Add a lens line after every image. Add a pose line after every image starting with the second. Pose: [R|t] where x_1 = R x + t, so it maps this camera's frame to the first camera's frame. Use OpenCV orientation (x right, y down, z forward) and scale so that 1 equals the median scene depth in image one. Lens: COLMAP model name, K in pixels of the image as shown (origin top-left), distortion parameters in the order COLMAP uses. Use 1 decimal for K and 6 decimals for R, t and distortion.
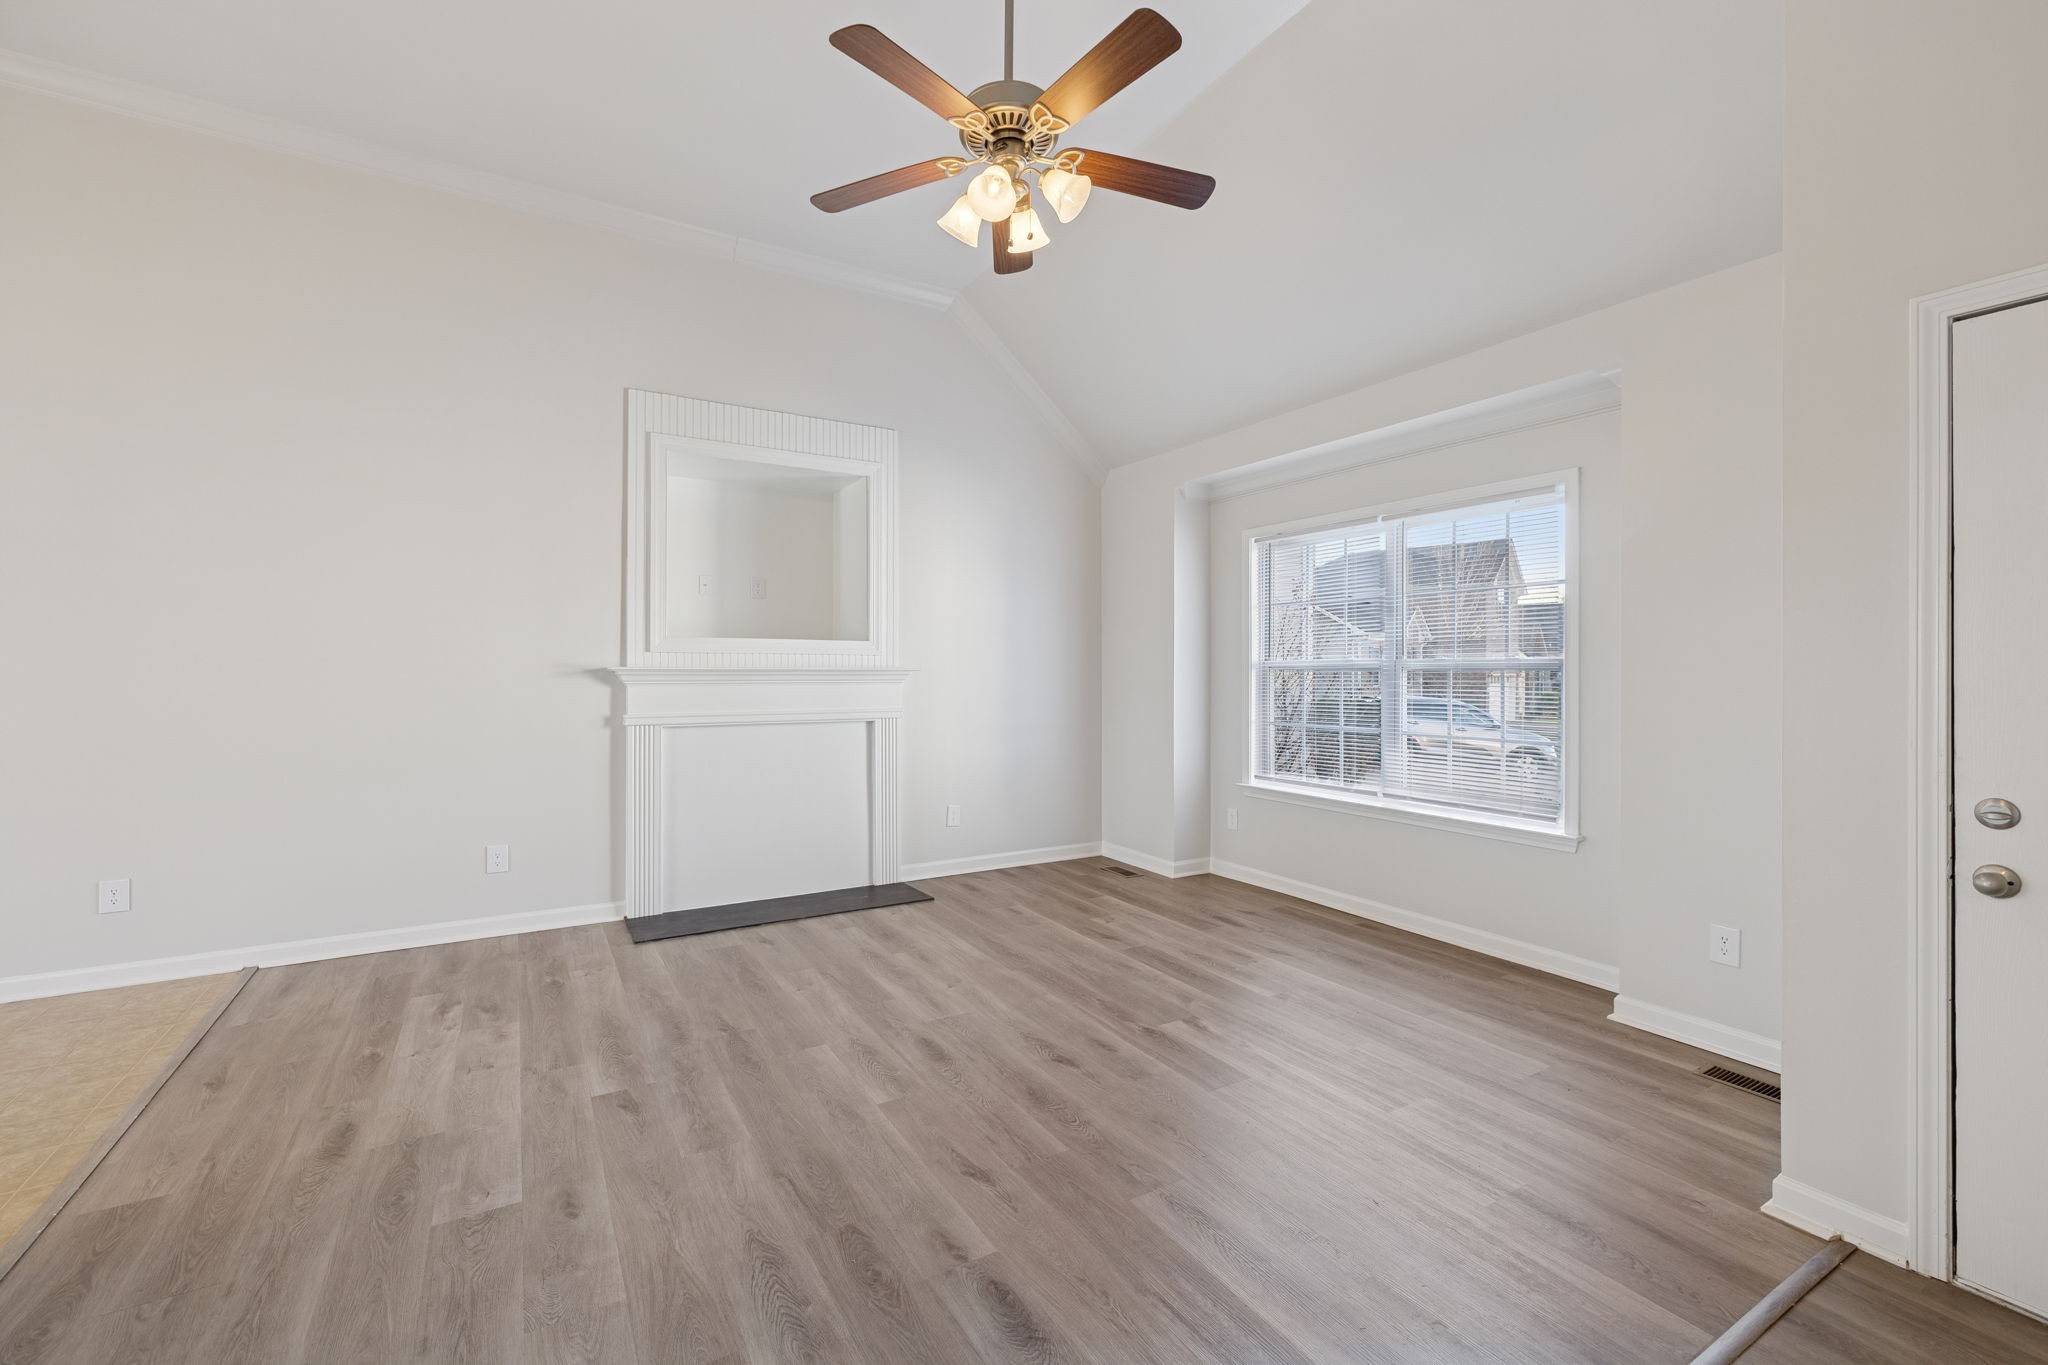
lens RADIAL K [[857.4, 0, 1022.5], [0, 857.4, 667.4], [0, 0, 1]] dist [0.002701, 0.000592]
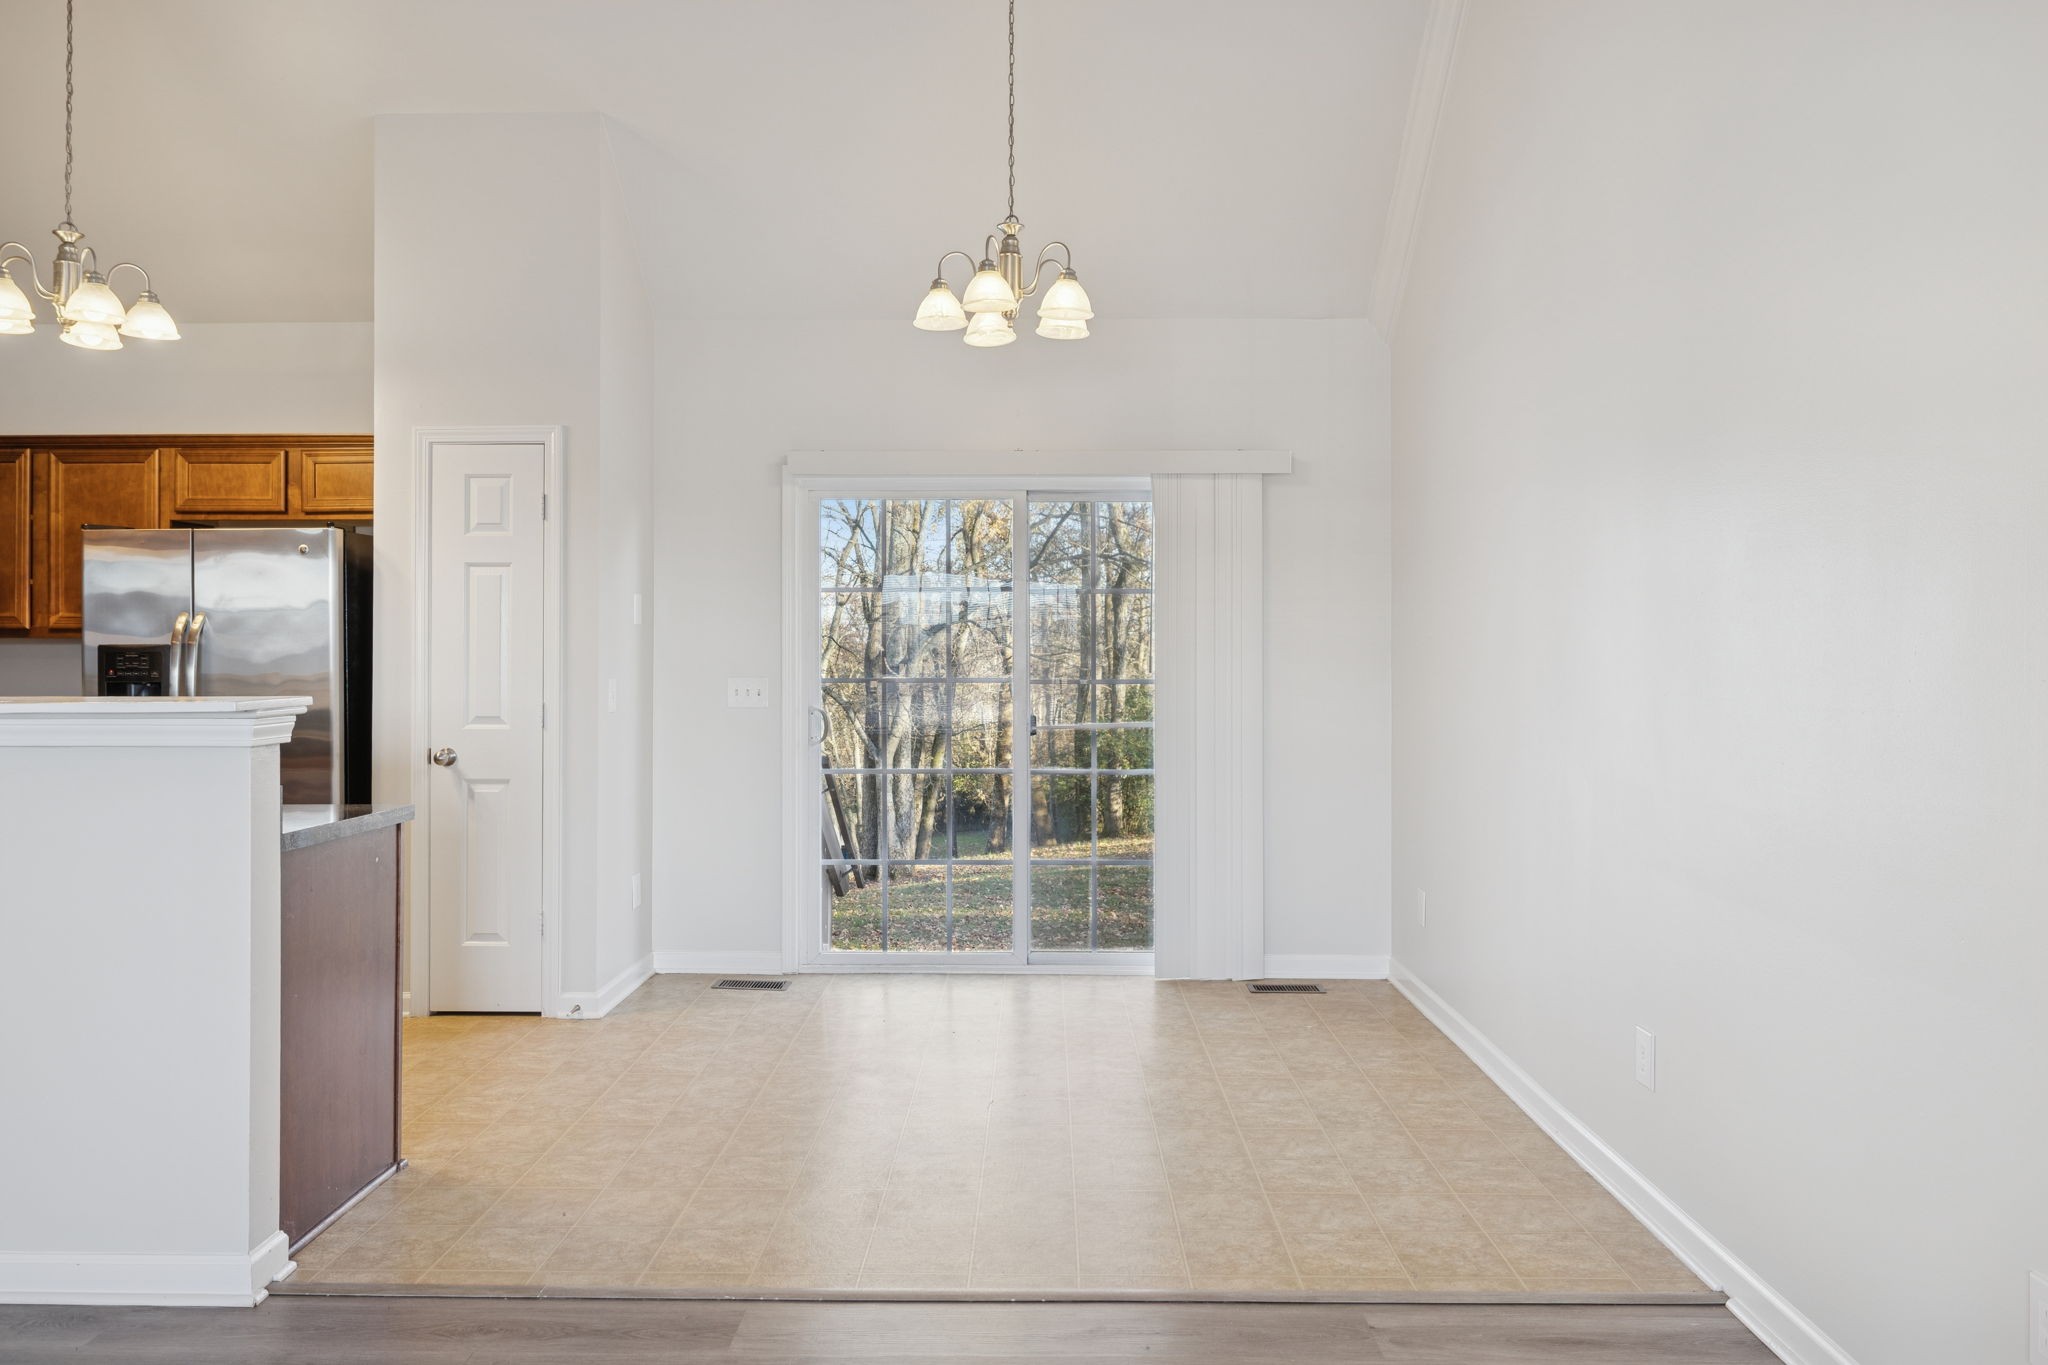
lens RADIAL K [[1397.0, 0, 1015.1], [0, 1397.0, 645.6], [0, 0, 1]] dist [0.001467, 0.001573]
pose [[-0.532239, -0.007912, -0.846557, -0.046539], [0.003474, 0.999927, -0.011530, 0.001722], [0.846587, -0.009078, -0.532172, 1.210929]]
